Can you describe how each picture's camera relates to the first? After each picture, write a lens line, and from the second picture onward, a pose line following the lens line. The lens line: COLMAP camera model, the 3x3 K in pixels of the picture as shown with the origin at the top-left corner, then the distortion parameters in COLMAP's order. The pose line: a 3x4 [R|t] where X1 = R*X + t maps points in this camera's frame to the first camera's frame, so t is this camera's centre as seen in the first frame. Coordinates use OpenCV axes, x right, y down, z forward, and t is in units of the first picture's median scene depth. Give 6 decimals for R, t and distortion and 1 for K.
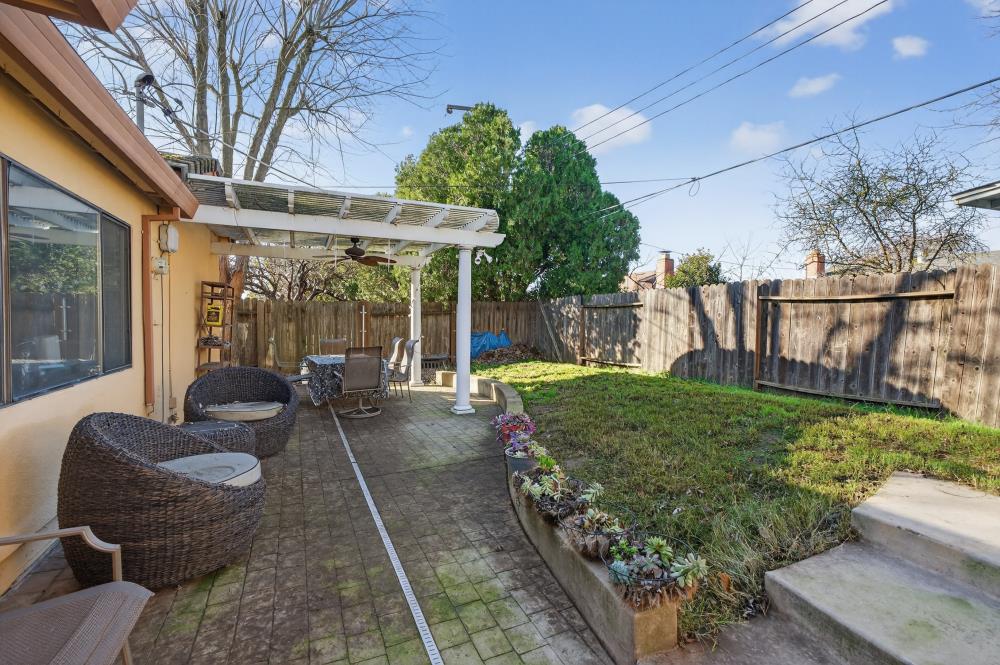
lens RADIAL K [[445.3, 0, 500.0], [0, 445.3, 332.5], [0, 0, 1]] dist [-0.000428, -0.000032]
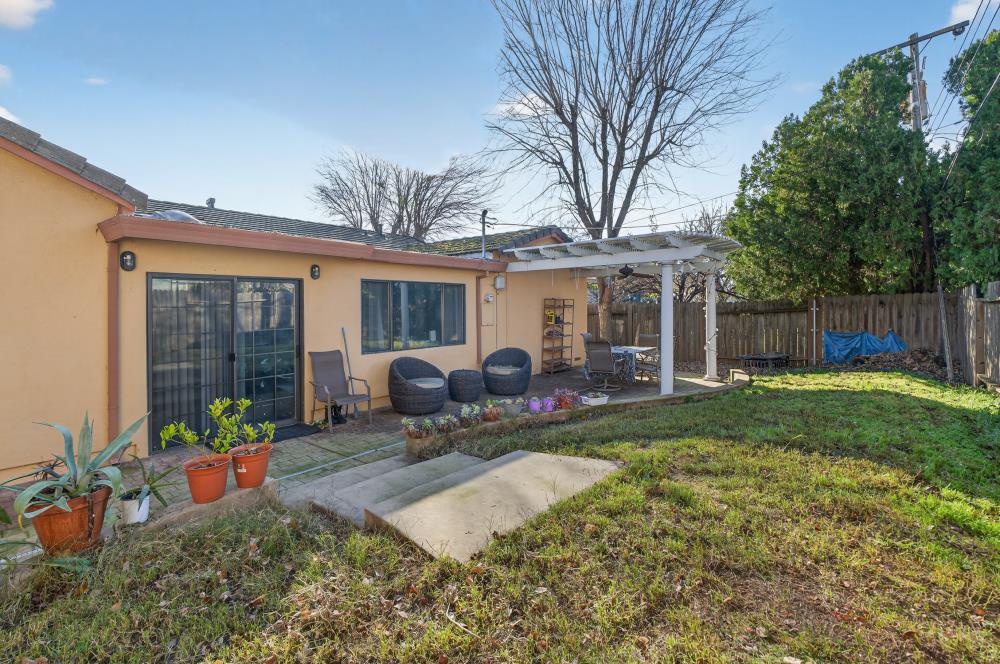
lens RADIAL K [[462.1, 0, 500.5], [0, 462.1, 305.1], [0, 0, 1]] dist [-0.001008, 0.000007]
pose [[0.457719, -0.019209, -0.888889, 0.506222], [-0.014307, 0.999478, -0.028966, -0.020863], [0.888982, 0.025976, 0.457205, 0.023064]]
